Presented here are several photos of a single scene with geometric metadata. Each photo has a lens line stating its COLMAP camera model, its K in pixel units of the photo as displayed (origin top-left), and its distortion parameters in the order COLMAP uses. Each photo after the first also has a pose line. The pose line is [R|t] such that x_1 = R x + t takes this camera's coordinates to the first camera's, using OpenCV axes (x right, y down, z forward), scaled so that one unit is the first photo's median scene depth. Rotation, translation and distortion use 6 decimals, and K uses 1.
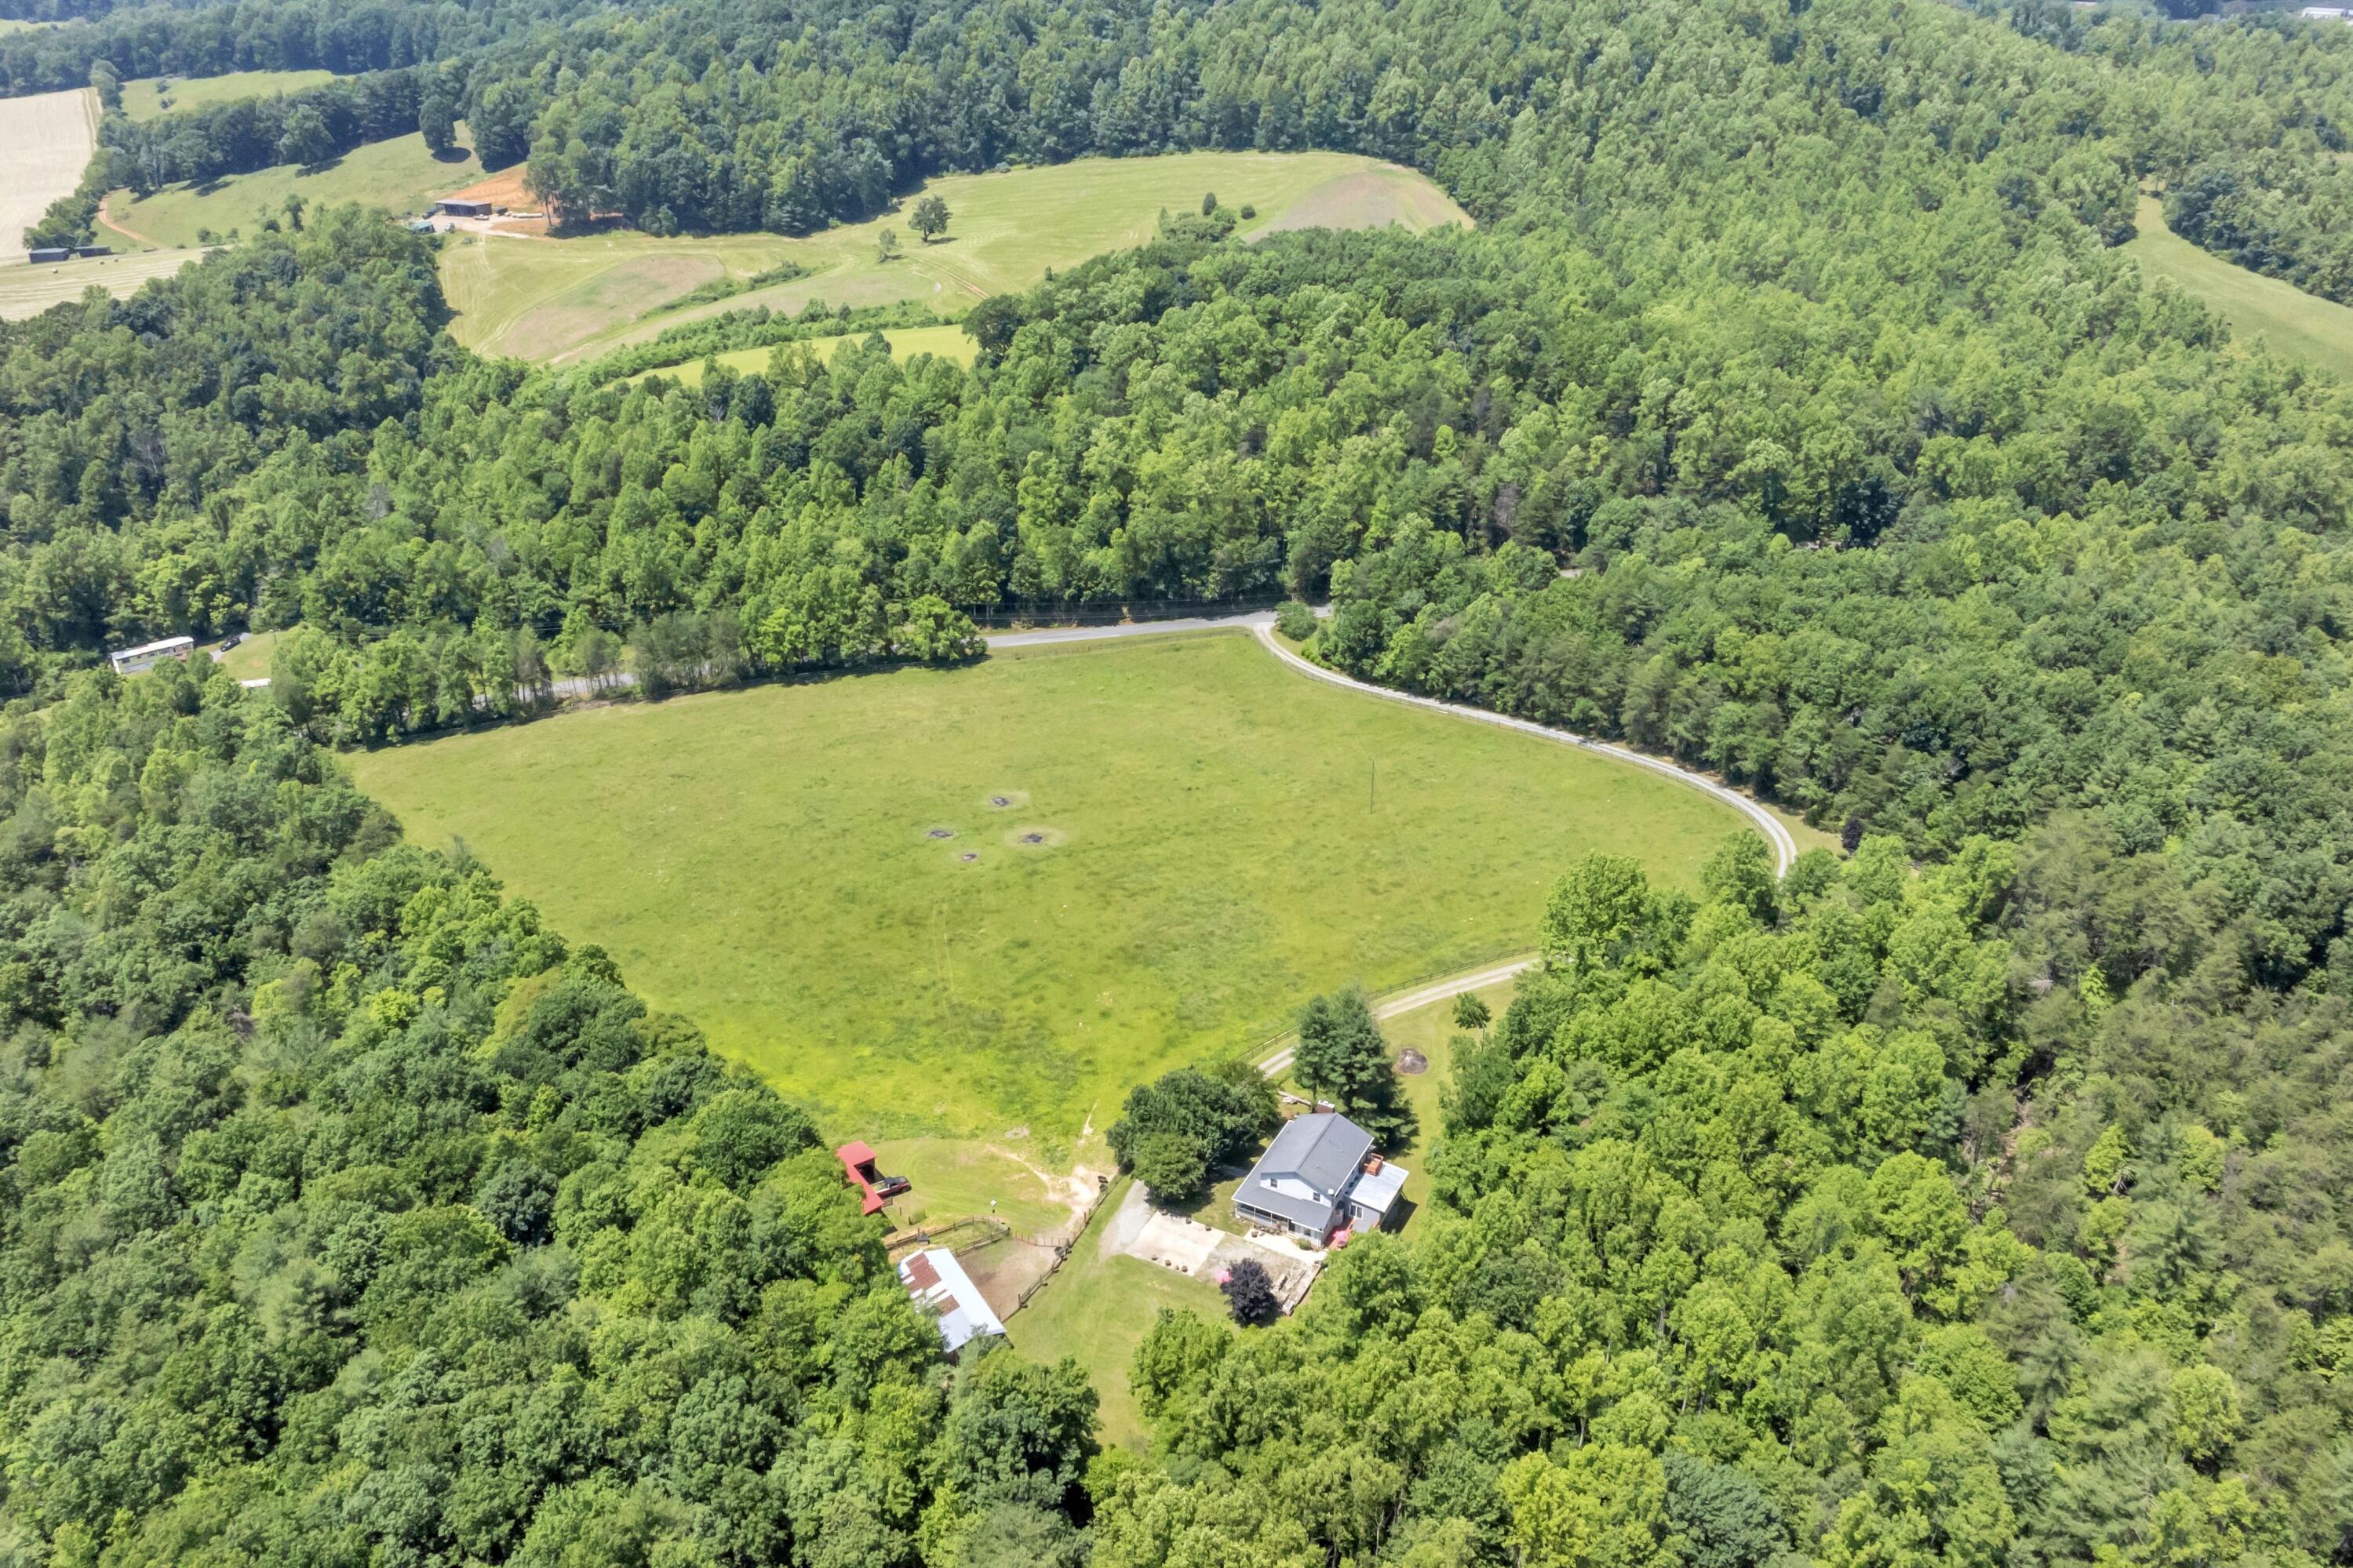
lens RADIAL K [[2048.9, 0, 1176.5], [0, 2048.9, 784.0], [0, 0, 1]] dist [-0.017184, 0.008471]
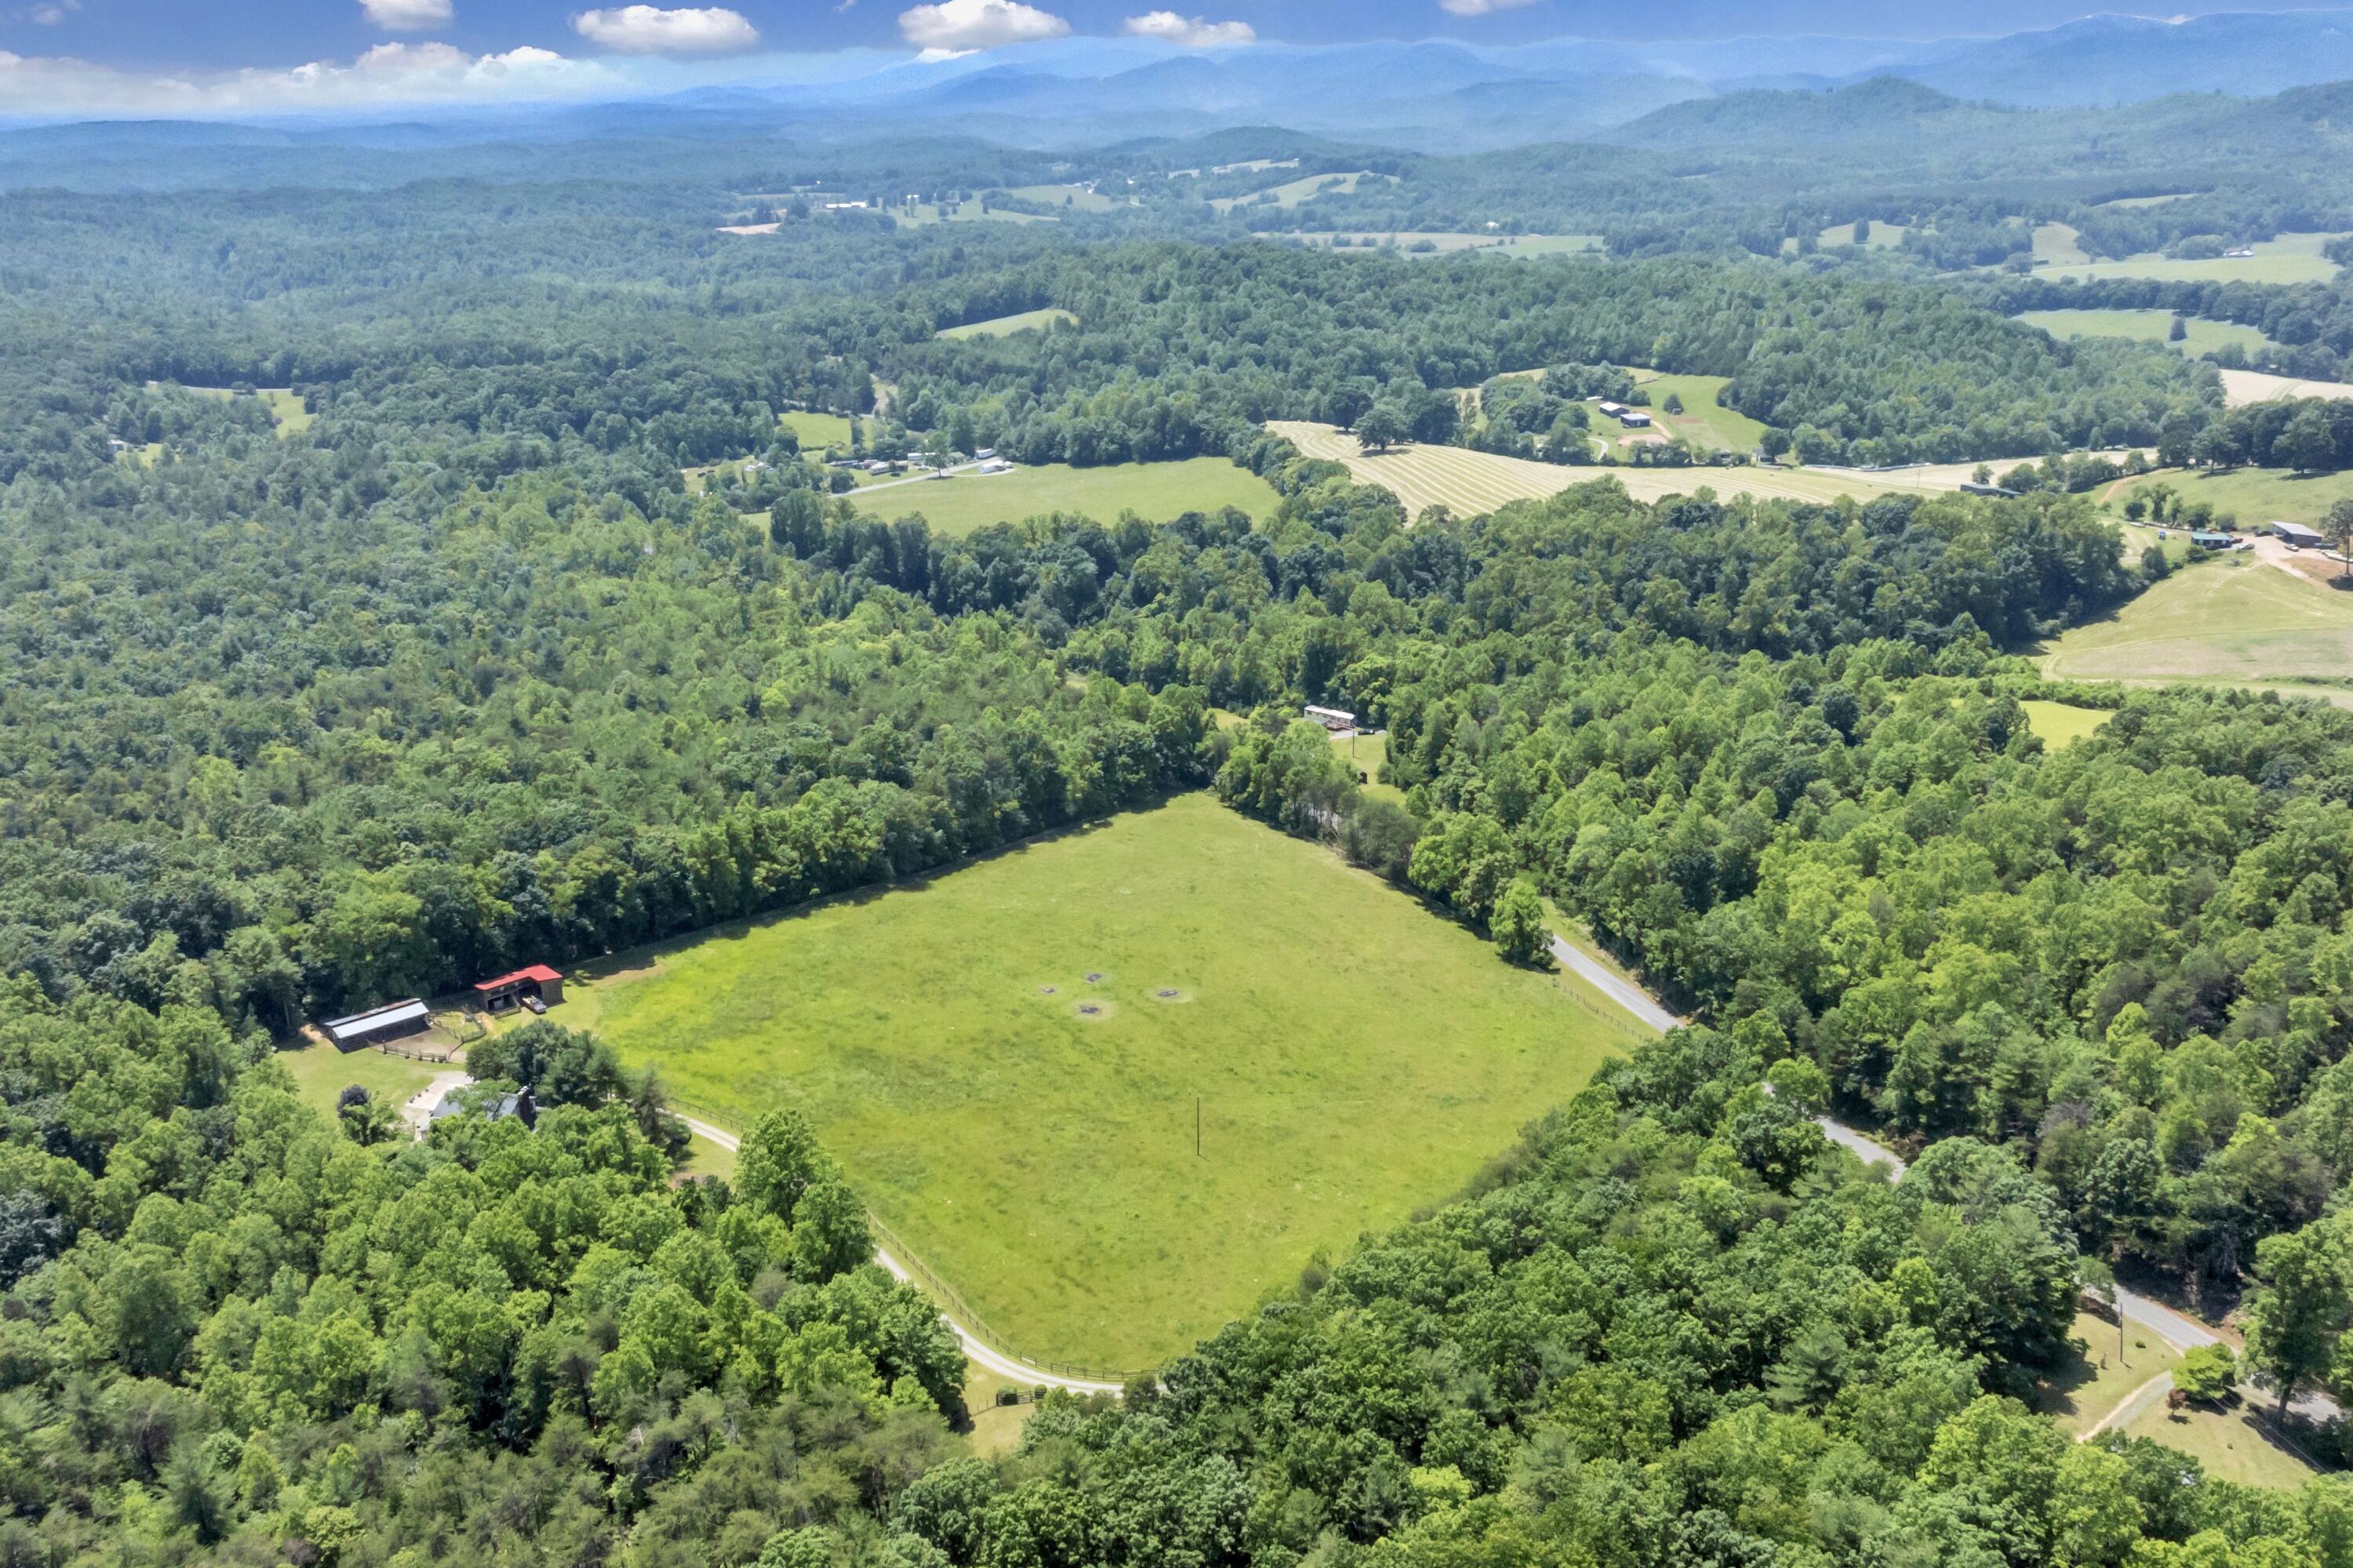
lens RADIAL K [[2051.8, 0, 1130.0], [0, 2051.8, 780.7], [0, 0, 1]] dist [-0.013884, -0.005755]
pose [[0.189119, 0.320902, -0.928039, 0.709628], [-0.433908, 0.875128, 0.214183, -0.252001], [0.880885, 0.362177, 0.304745, 0.488357]]
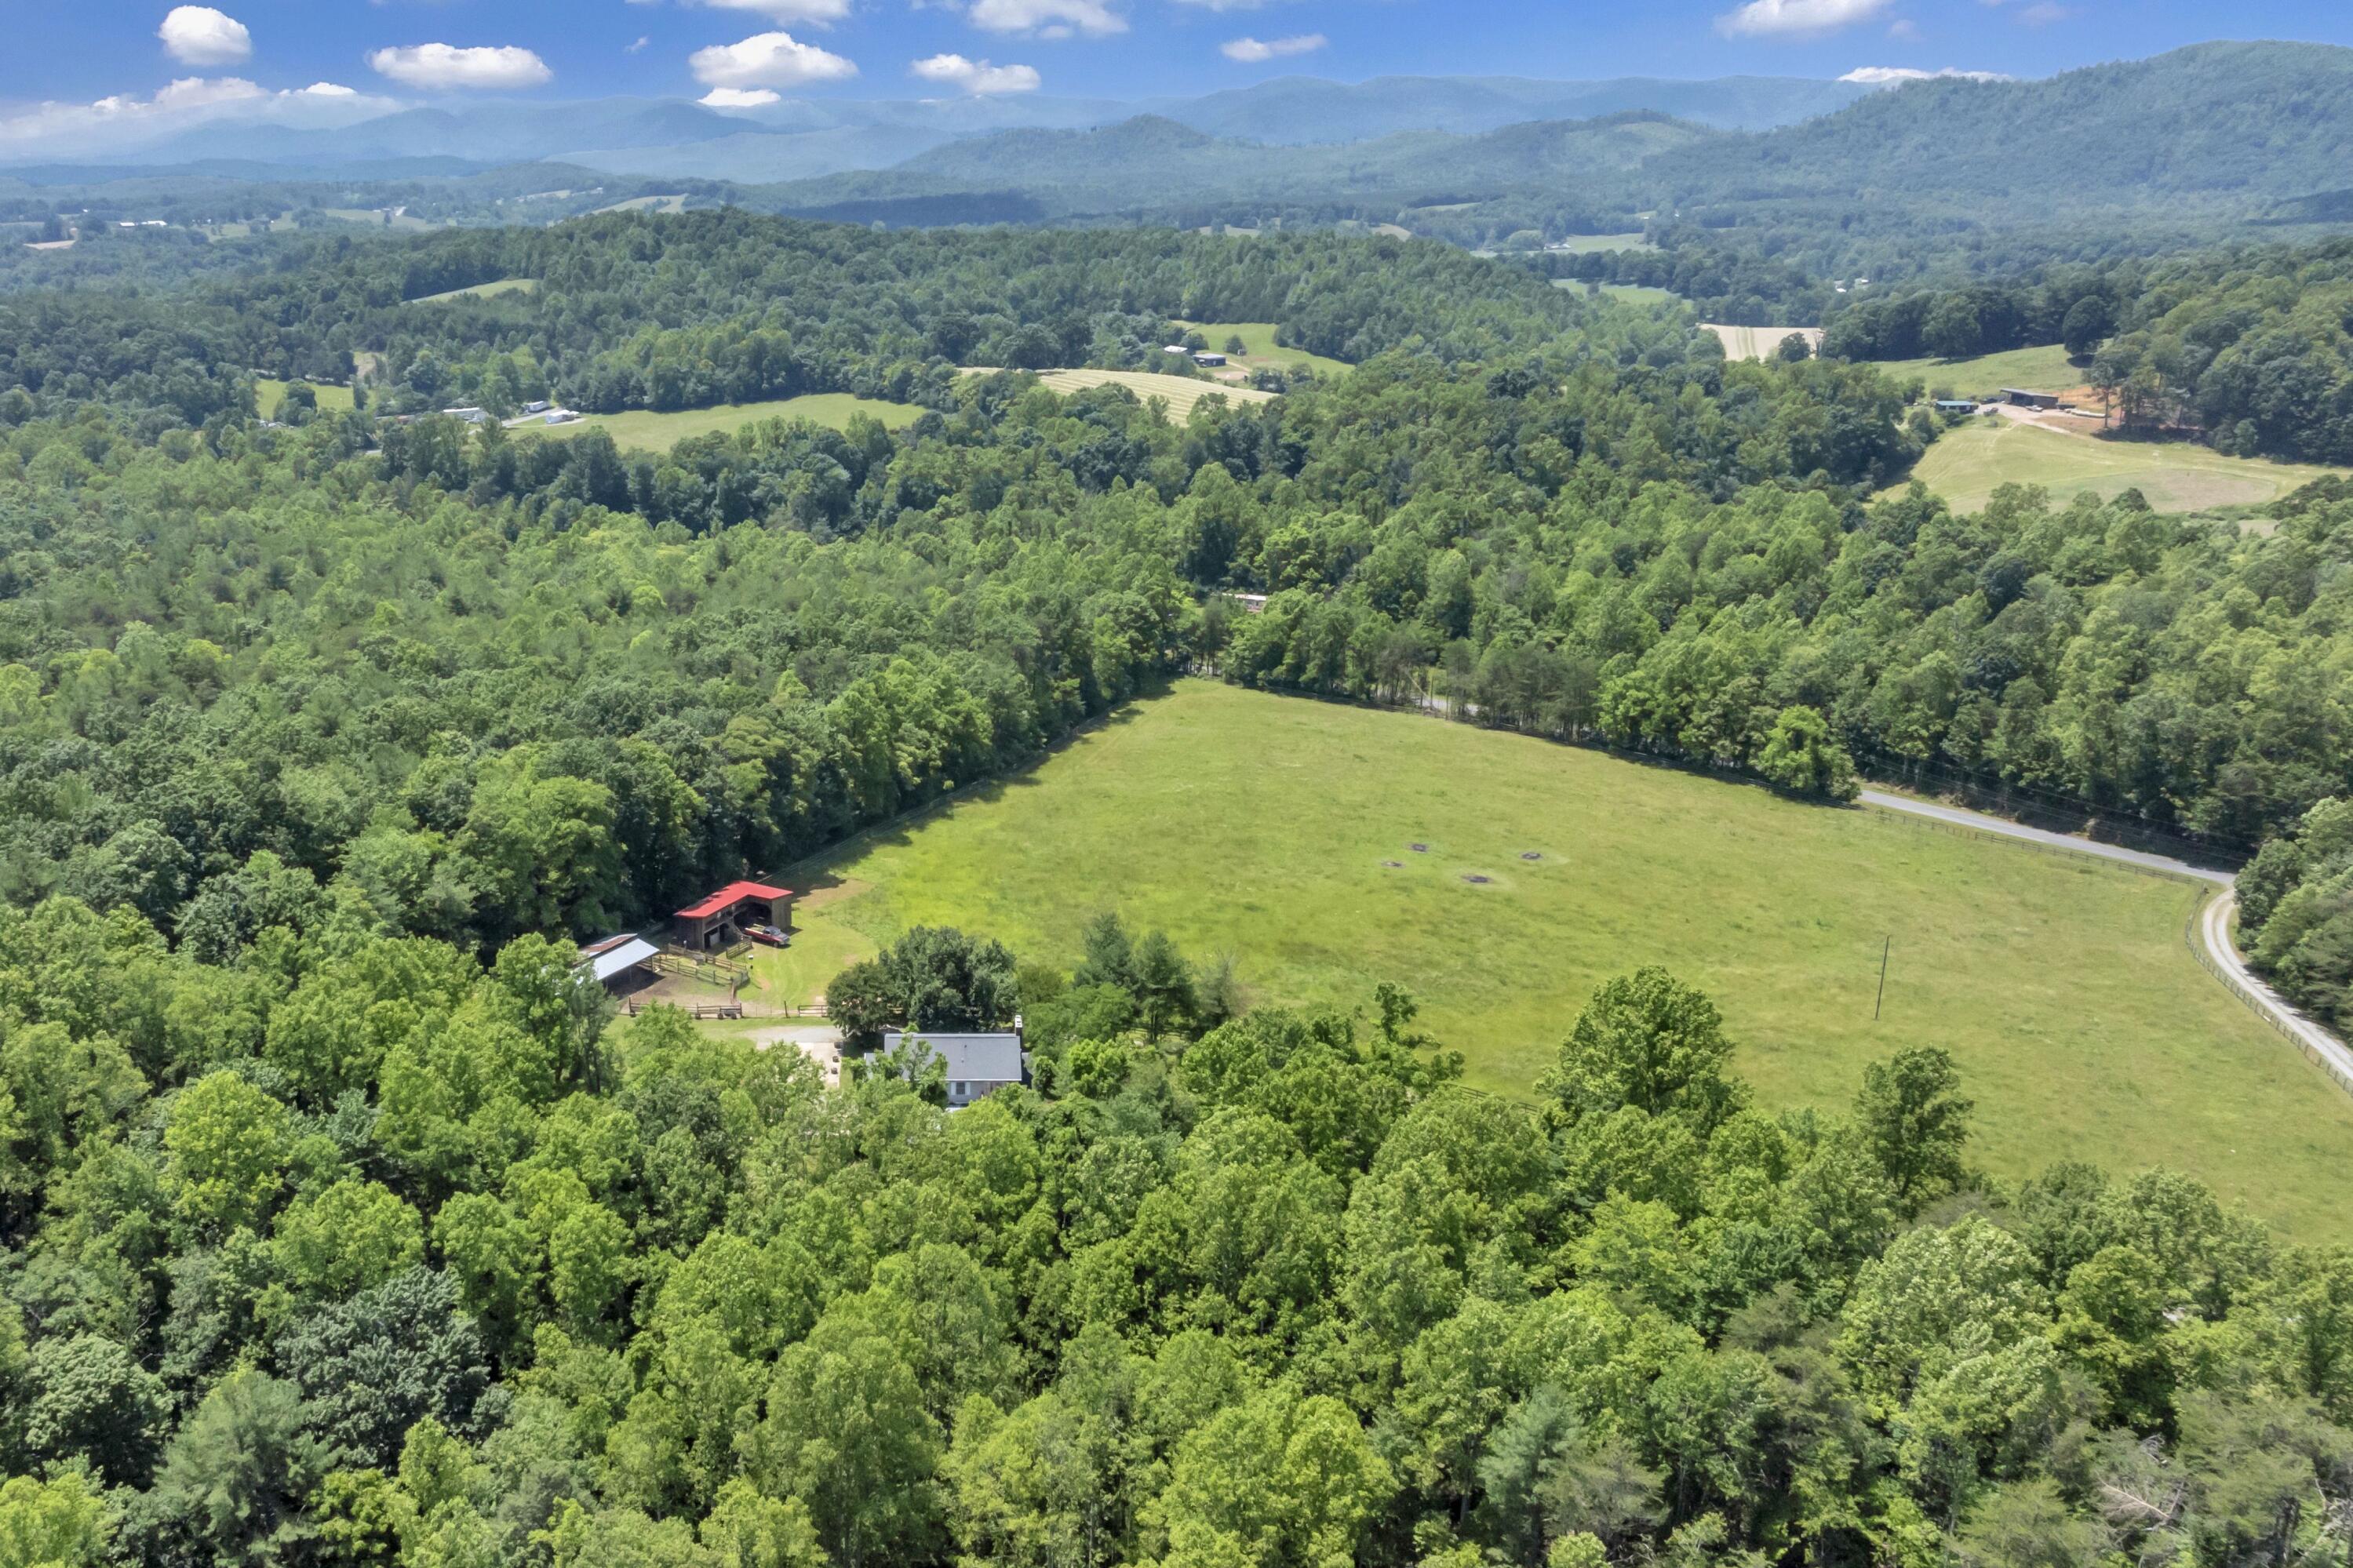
lens RADIAL K [[2016.4, 0, 915.9], [0, 2016.4, 786.0], [0, 0, 1]] dist [-0.034447, 0.040883]
pose [[0.452834, 0.272215, -0.849023, 0.384834], [-0.404281, 0.911422, 0.076595, 0.016990], [0.794669, 0.308559, 0.522774, 0.299528]]
